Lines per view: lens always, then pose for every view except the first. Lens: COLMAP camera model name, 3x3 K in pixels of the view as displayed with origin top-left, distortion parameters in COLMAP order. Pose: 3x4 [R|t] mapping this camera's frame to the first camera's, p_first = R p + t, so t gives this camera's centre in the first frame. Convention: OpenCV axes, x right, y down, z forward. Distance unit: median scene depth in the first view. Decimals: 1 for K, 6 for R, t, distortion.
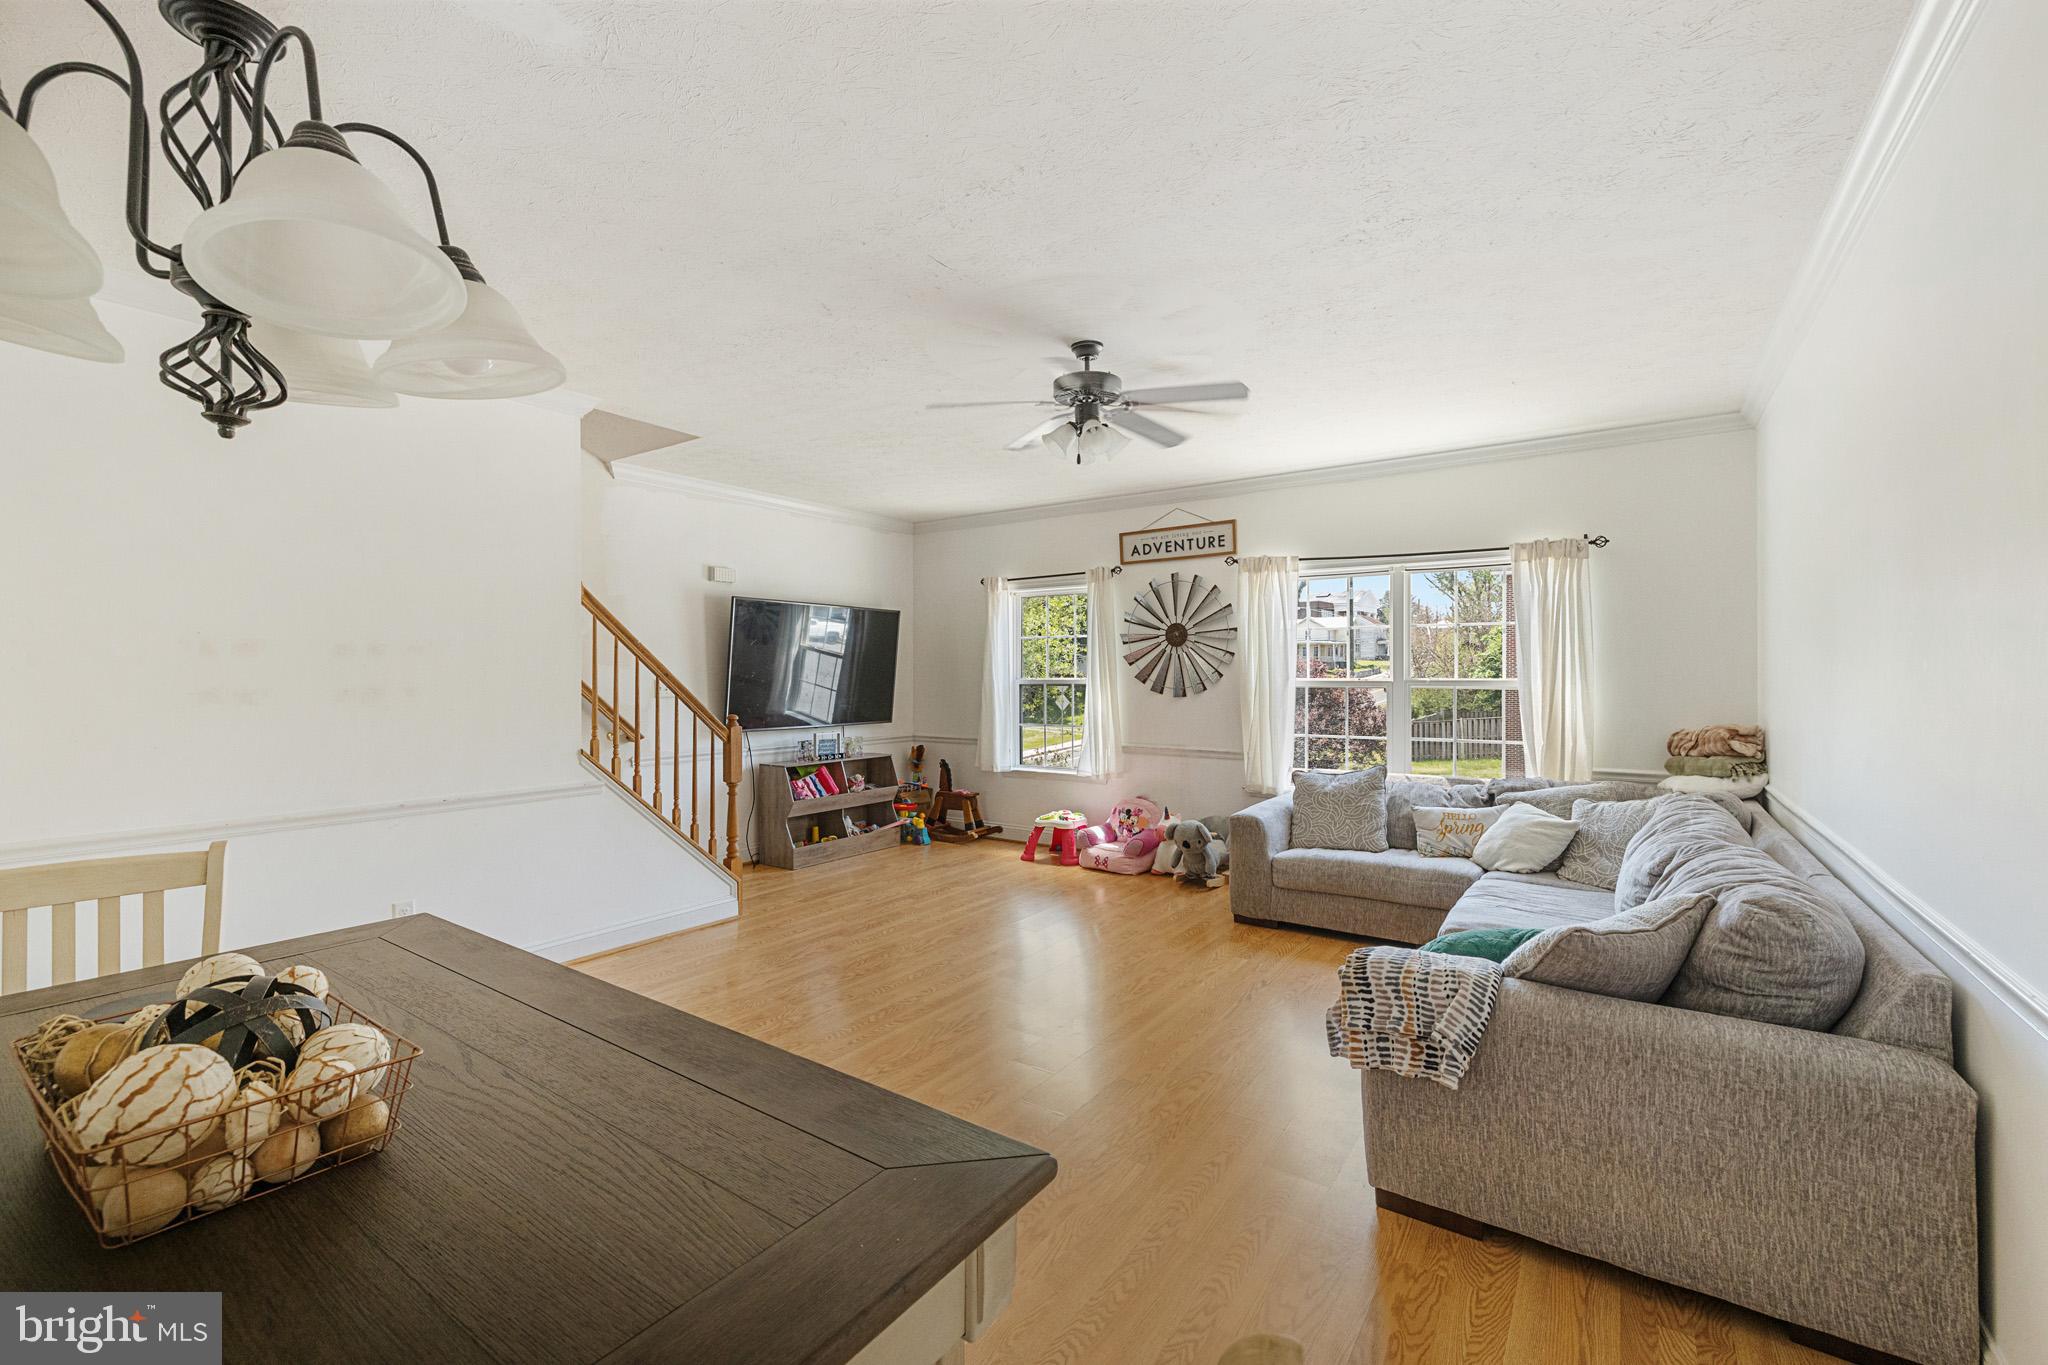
lens RADIAL K [[857.1, 0, 1042.9], [0, 857.1, 672.2], [0, 0, 1]] dist [0.015500, -0.000008]
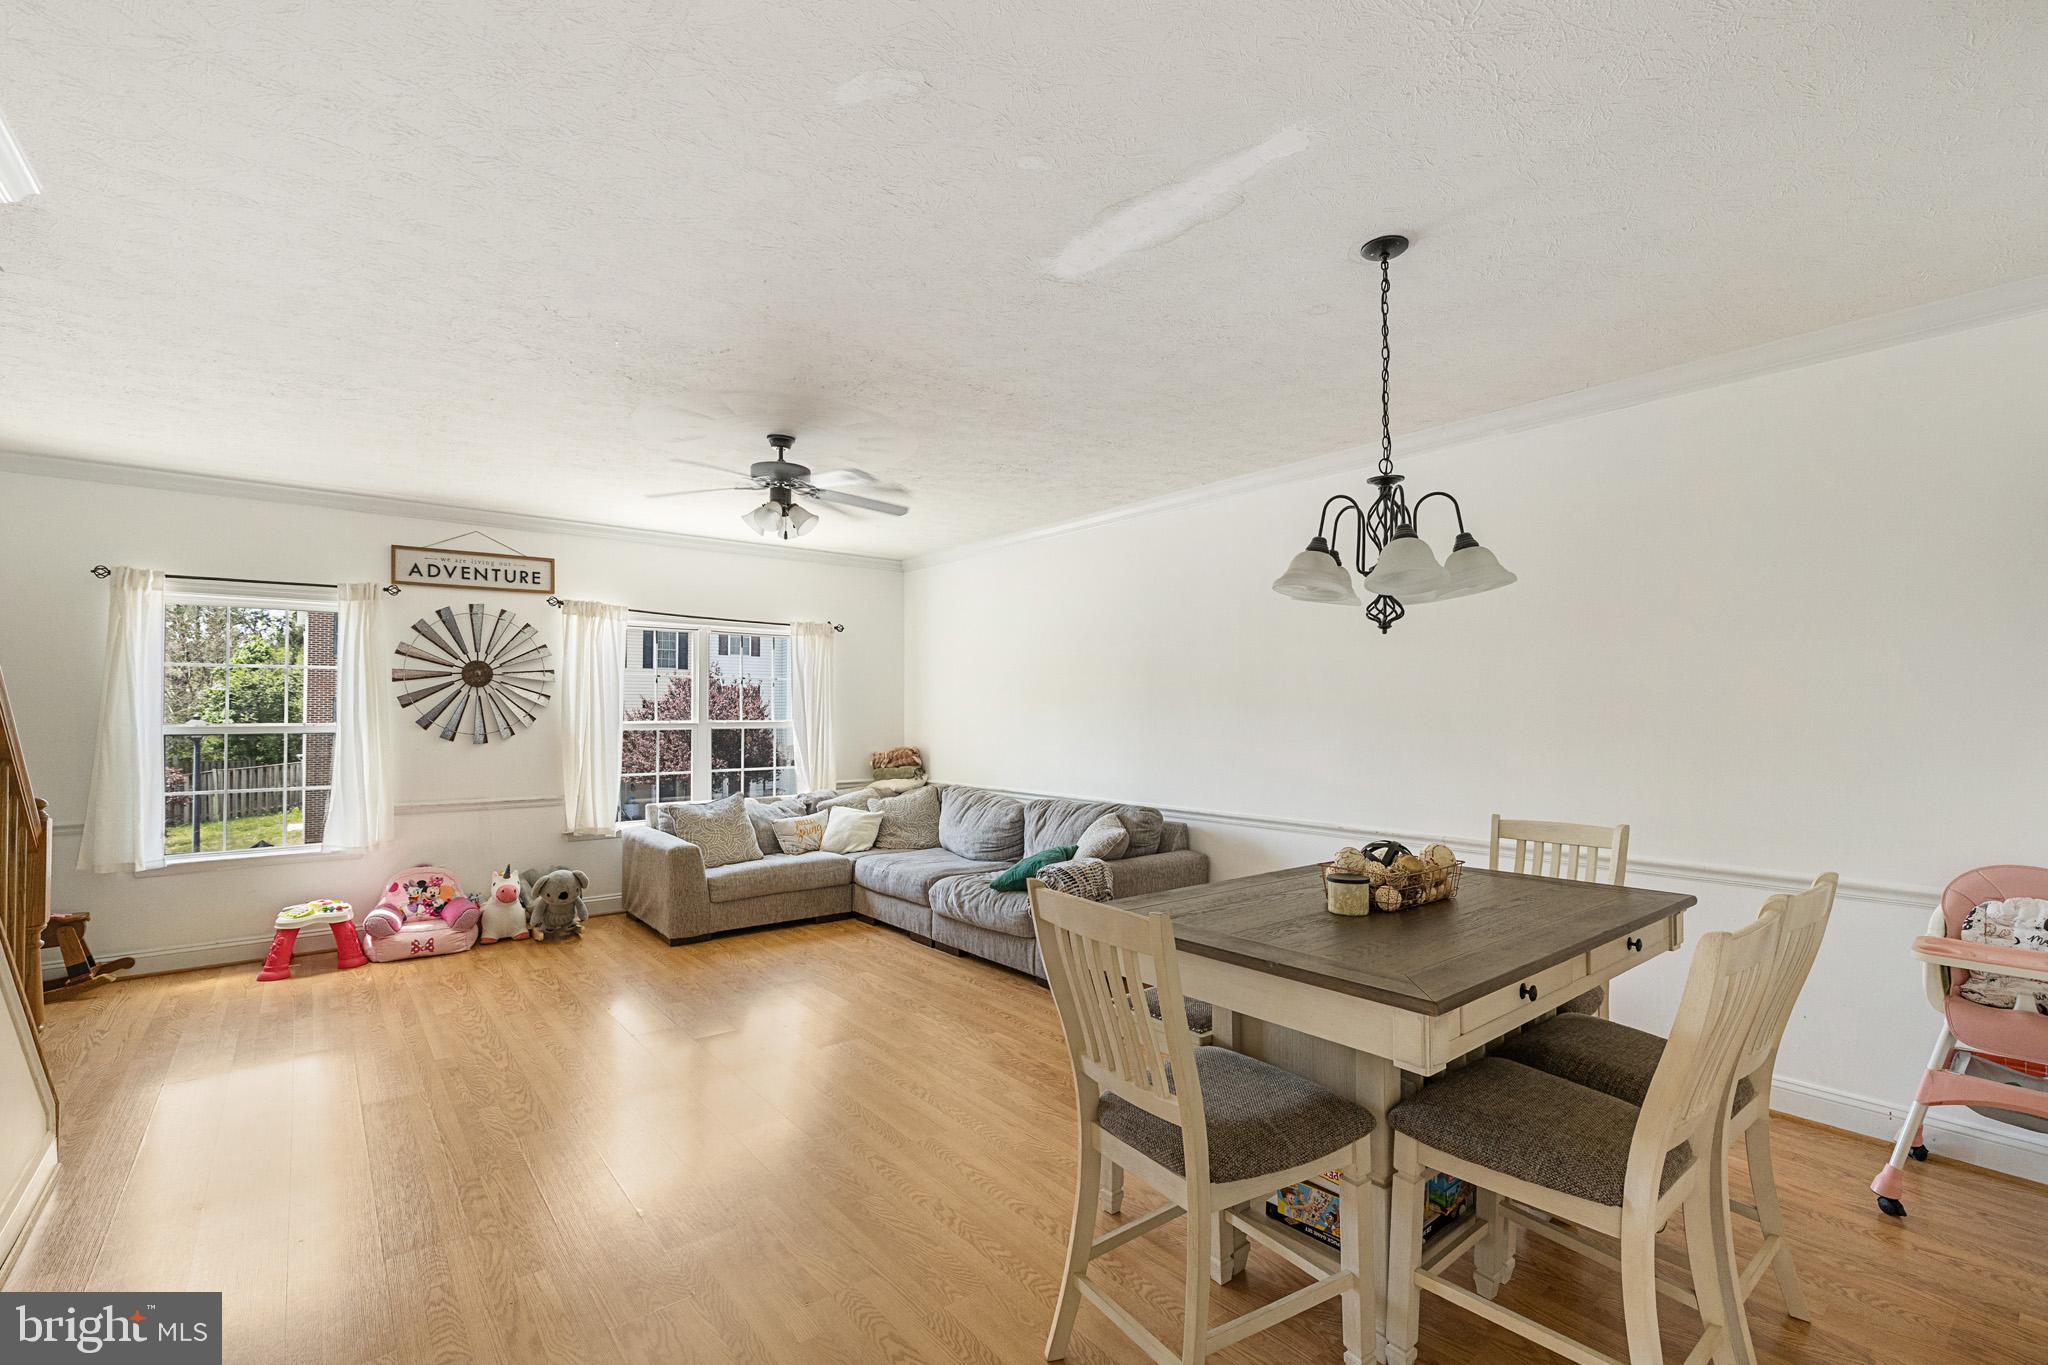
lens RADIAL K [[893.5, 0, 1032.2], [0, 893.5, 702.0], [0, 0, 1]] dist [-0.000009, 0.001511]
pose [[0.284047, 0.012019, 0.958735, -0.571749], [-0.002749, 0.999928, -0.011721, -0.005210], [-0.958806, 0.000694, 0.284060, 0.187489]]
